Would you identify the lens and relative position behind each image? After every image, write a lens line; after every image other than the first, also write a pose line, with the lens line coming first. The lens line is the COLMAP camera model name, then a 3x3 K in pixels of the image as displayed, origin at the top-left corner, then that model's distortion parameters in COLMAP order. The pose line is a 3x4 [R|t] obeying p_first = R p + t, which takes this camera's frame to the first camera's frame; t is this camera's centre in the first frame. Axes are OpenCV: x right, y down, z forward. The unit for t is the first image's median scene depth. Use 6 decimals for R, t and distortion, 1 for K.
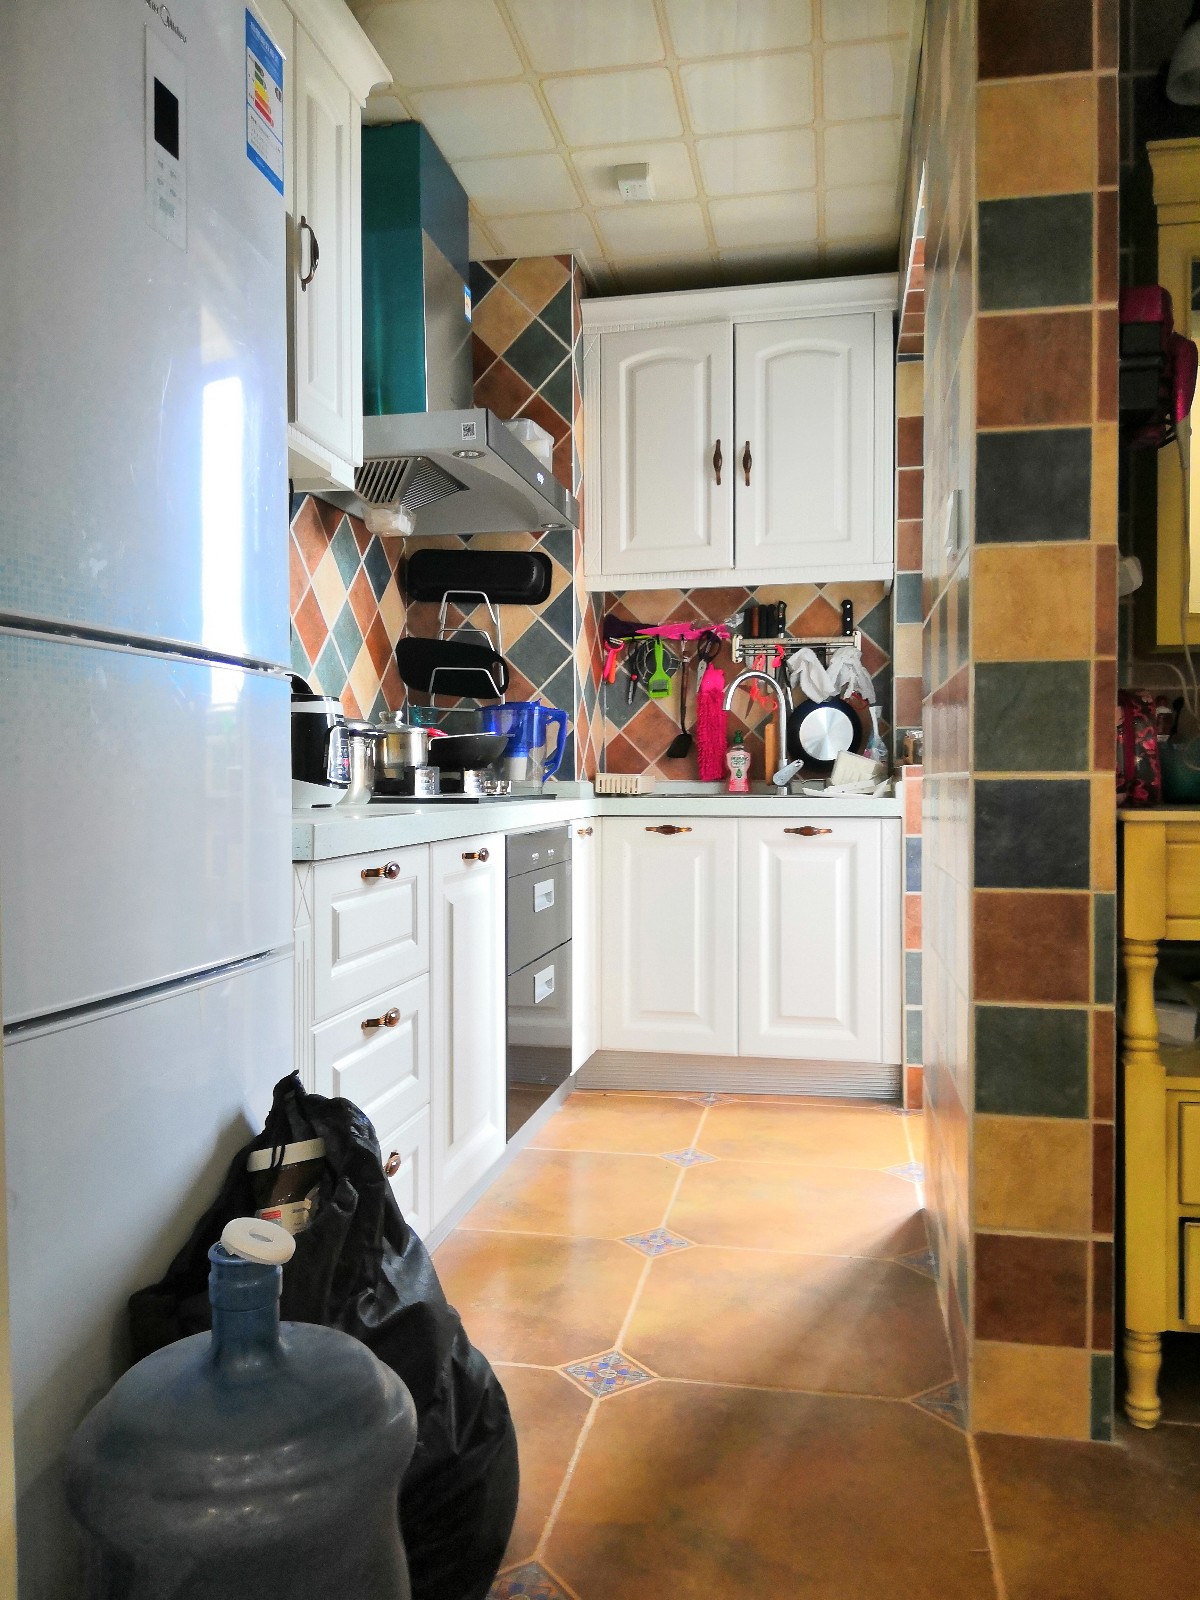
lens RADIAL K [[1212.9, 0, 602.3], [0, 1212.9, 793.9], [0, 0, 1]] dist [0.006597, -0.007537]
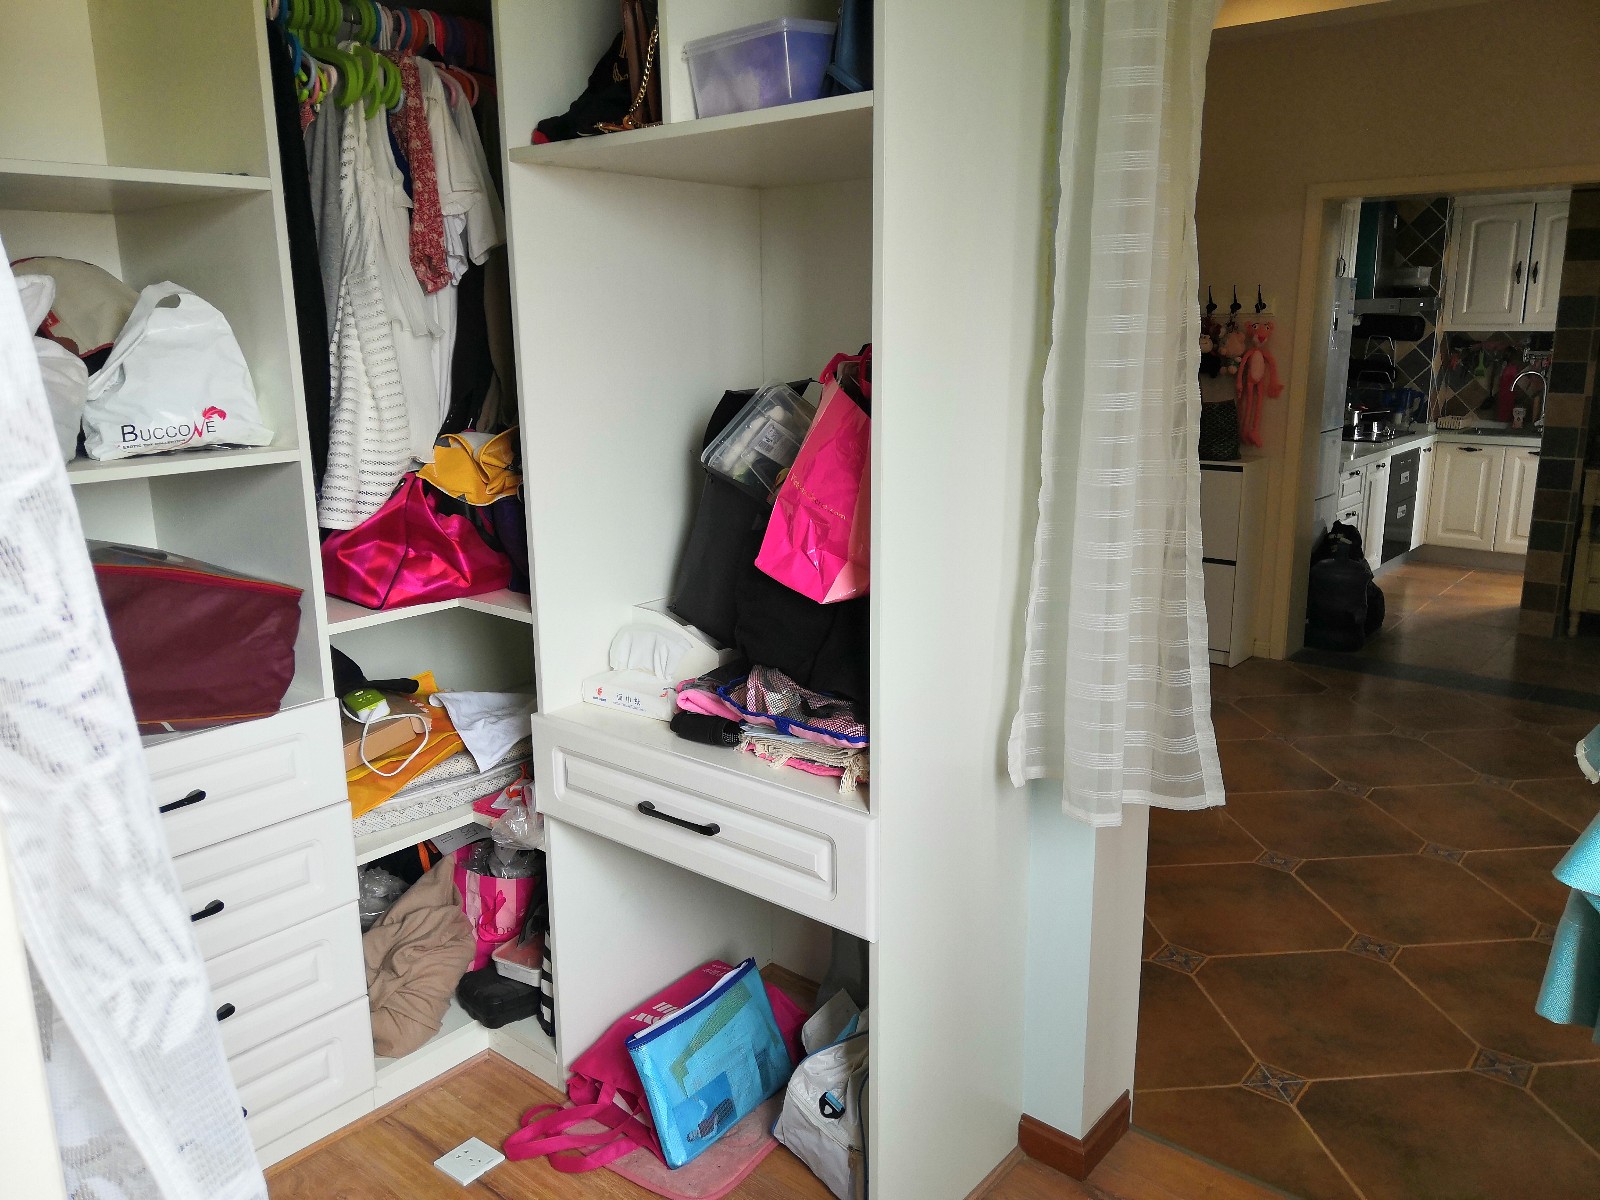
lens RADIAL K [[1212.9, 0, 796.7], [0, 1212.9, 590.7], [0, 0, 1]] dist [0.006597, -0.007537]
pose [[0.871992, 0.102765, -0.478611, 0.068734], [0.000029, 0.977705, 0.209982, -0.180357], [0.489520, -0.183117, 0.852548, -1.515450]]
